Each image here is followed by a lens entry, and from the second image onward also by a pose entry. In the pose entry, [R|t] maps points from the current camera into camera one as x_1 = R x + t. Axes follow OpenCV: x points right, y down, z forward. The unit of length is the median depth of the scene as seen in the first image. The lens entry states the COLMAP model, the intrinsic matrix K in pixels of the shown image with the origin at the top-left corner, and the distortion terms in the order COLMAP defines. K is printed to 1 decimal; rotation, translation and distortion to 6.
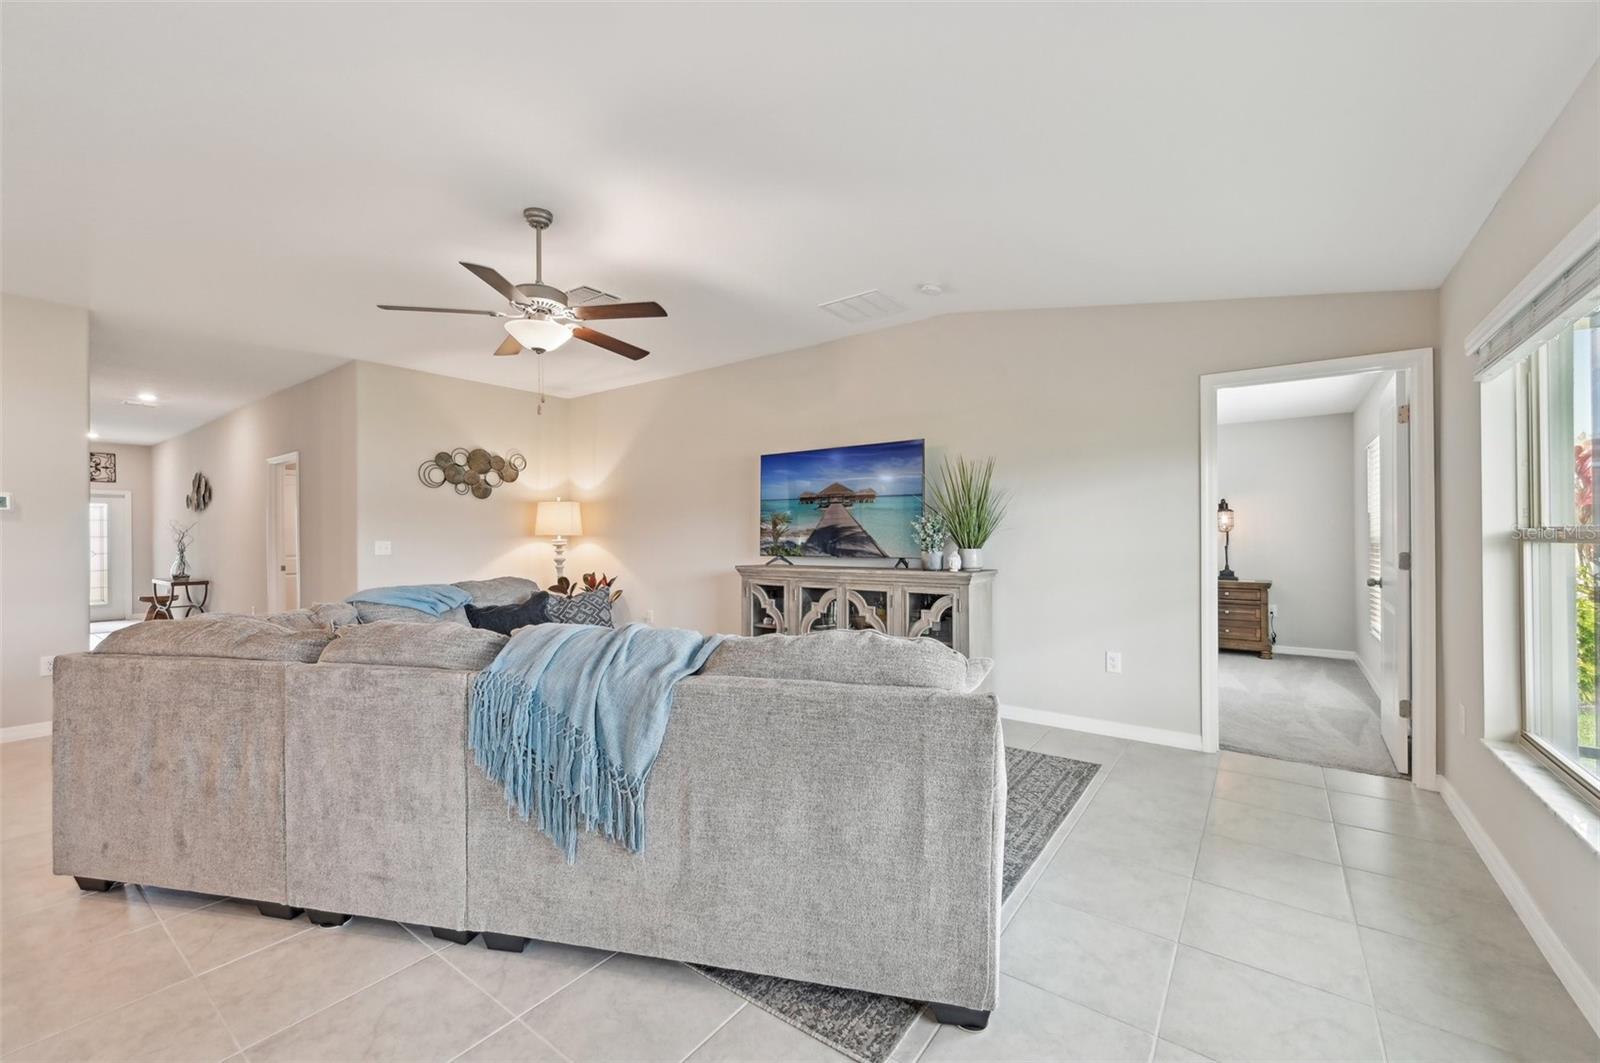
lens RADIAL K [[642.2, 0, 800.0], [0, 642.2, 534.0], [0, 0, 1]] dist [-0.001630, -0.000126]
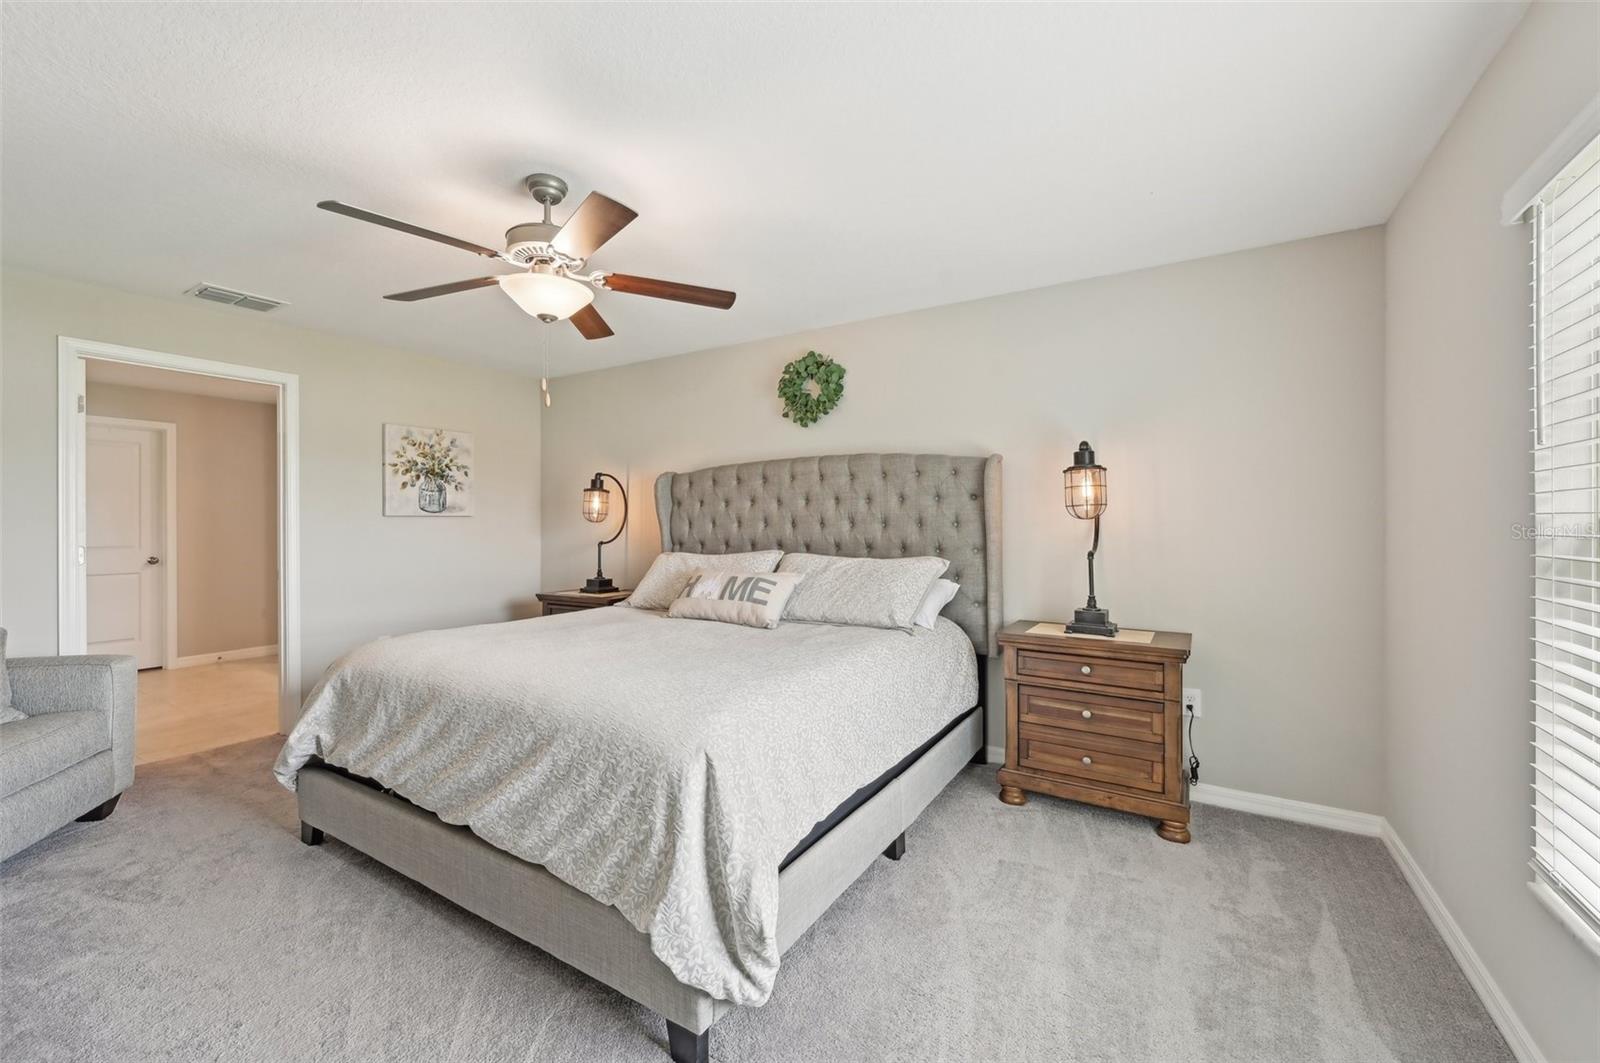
lens RADIAL K [[642.2, 0, 805.1], [0, 642.2, 533.3], [0, 0, 1]] dist [-0.001630, -0.000126]
pose [[0.995750, 0.002989, 0.092053, 0.441653], [-0.003253, 0.999991, 0.002717, 0.005690], [-0.092044, -0.003005, 0.995750, 0.600239]]
